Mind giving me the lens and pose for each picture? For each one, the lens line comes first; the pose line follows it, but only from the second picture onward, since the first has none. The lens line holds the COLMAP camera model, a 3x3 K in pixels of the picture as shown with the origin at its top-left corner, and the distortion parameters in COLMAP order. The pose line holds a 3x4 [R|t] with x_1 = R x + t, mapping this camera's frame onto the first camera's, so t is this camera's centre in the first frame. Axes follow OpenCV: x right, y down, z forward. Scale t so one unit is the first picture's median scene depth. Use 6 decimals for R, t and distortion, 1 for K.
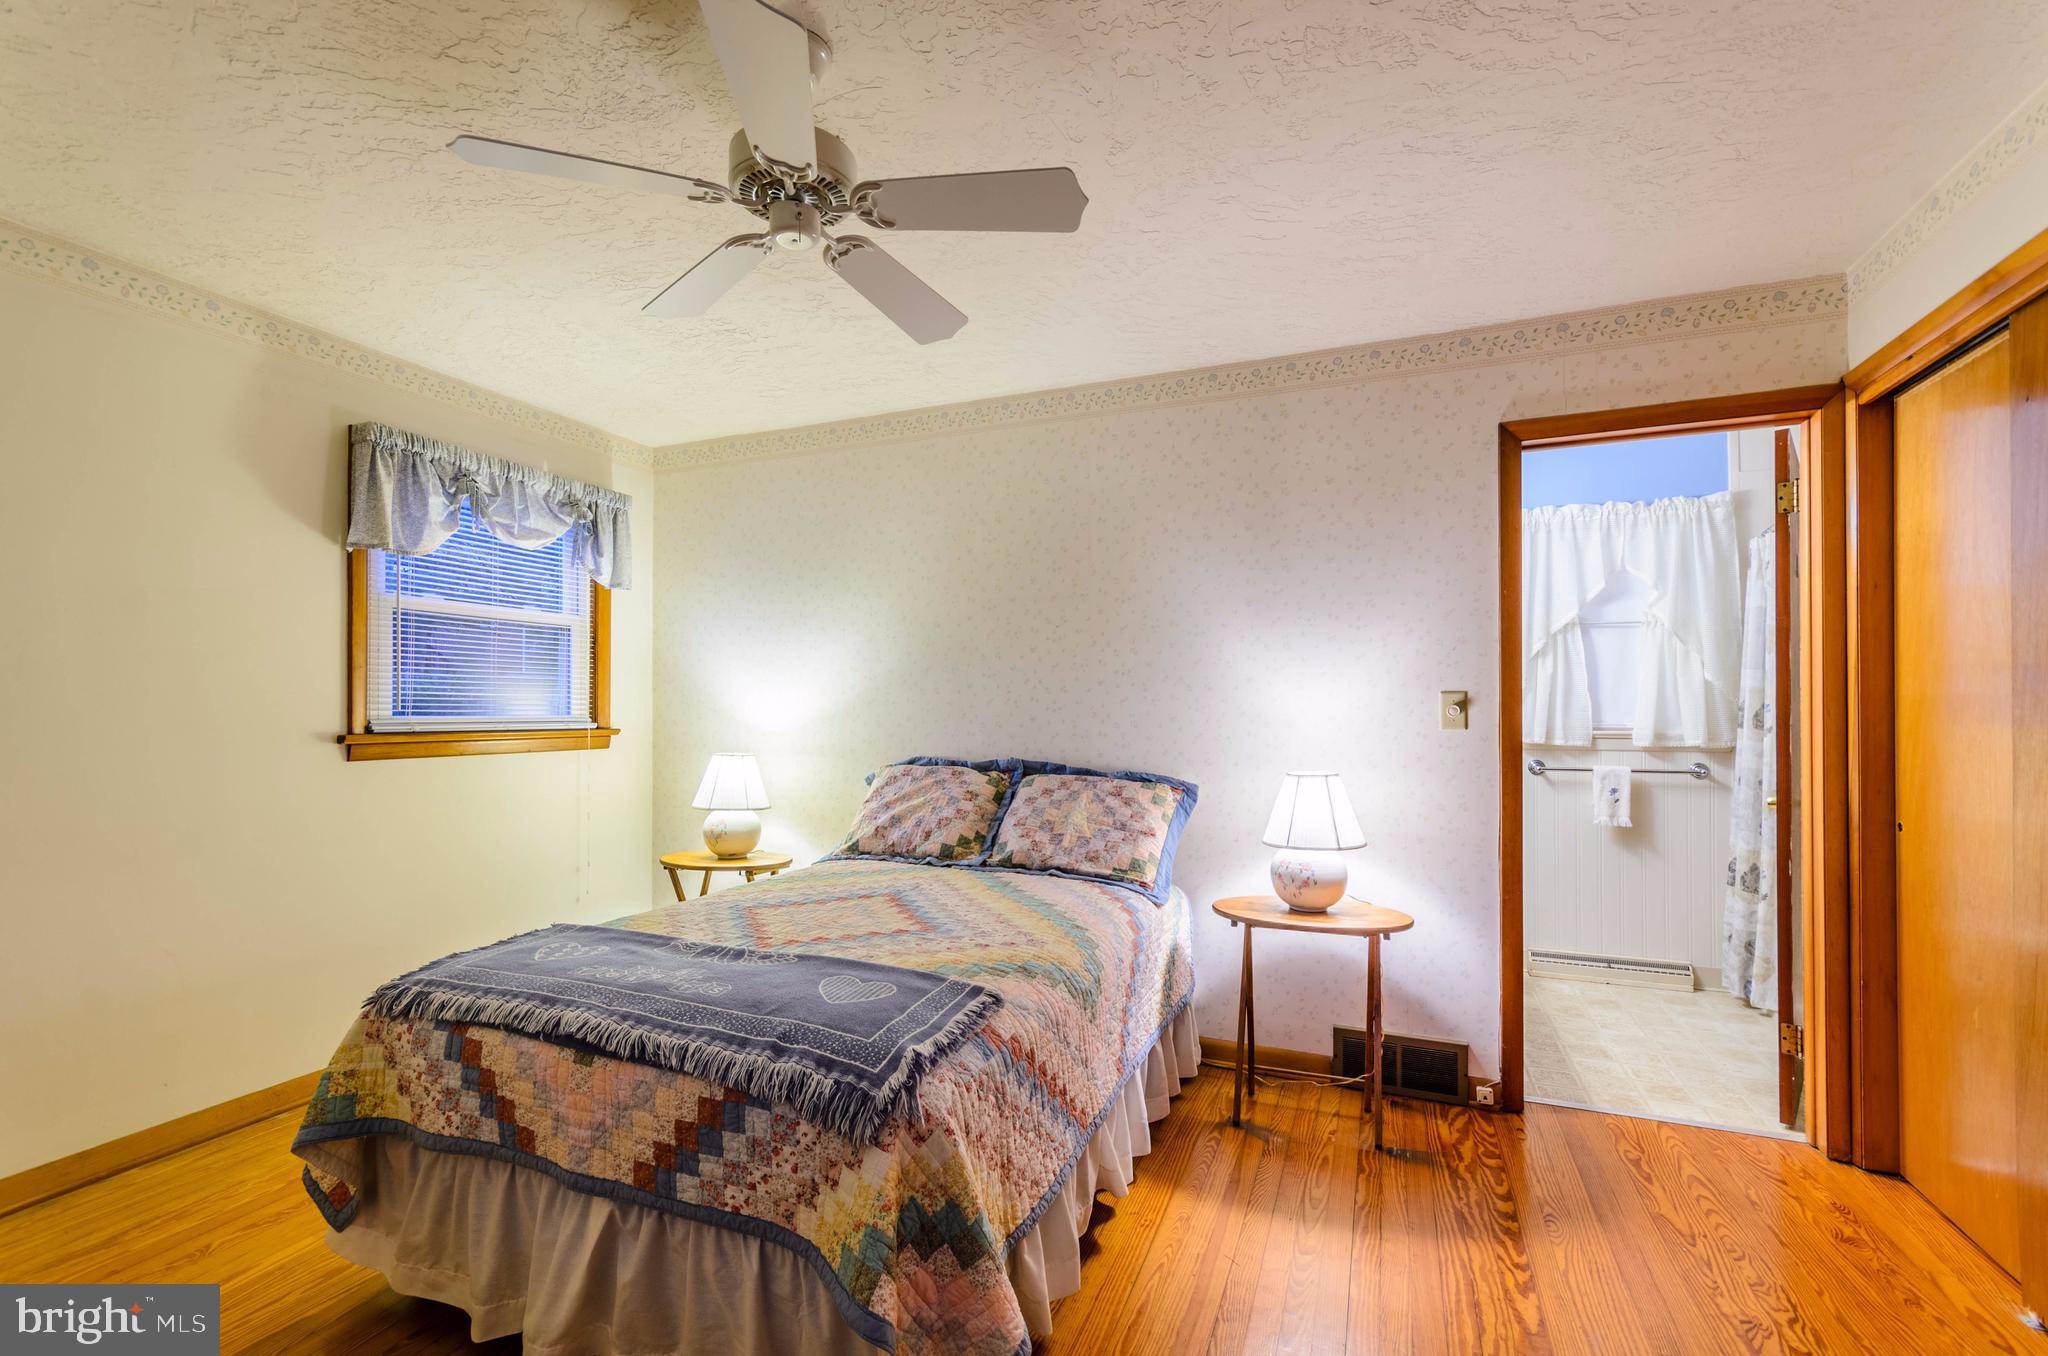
lens RADIAL K [[905.6, 0, 1022.0], [0, 905.6, 703.6], [0, 0, 1]] dist [0.004589, 0.000591]
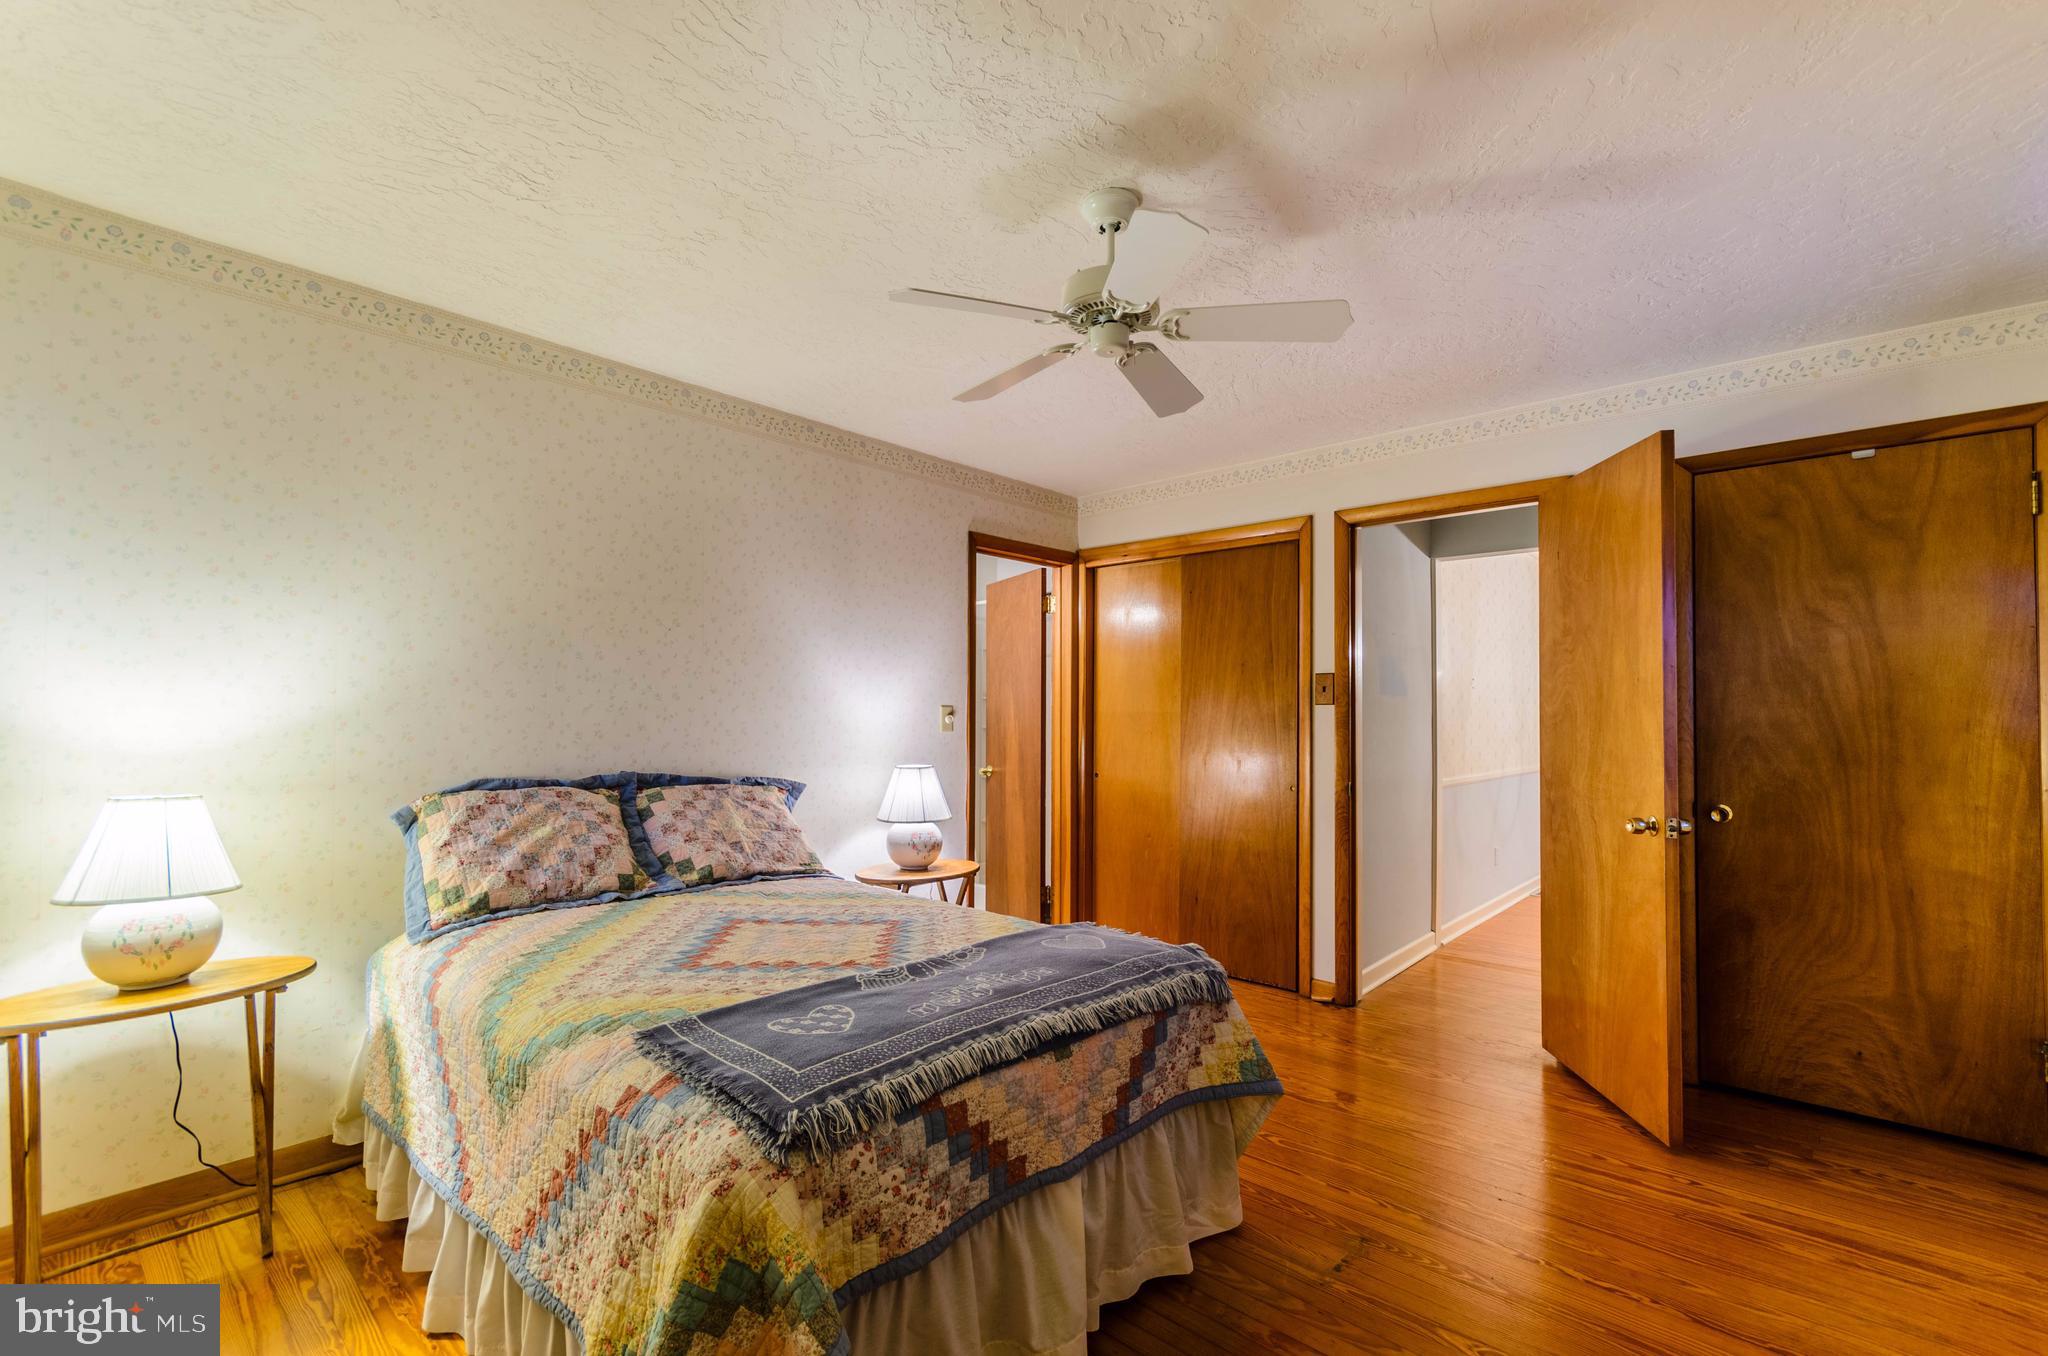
lens RADIAL K [[893.1, 0, 1032.7], [0, 893.1, 702.3], [0, 0, 1]] dist [-0.020949, 0.042284]
pose [[0.326869, 0.016202, 0.944931, -0.926287], [-0.009973, 0.999856, -0.013694, -0.000254], [-0.945017, -0.004948, 0.326984, 0.438224]]
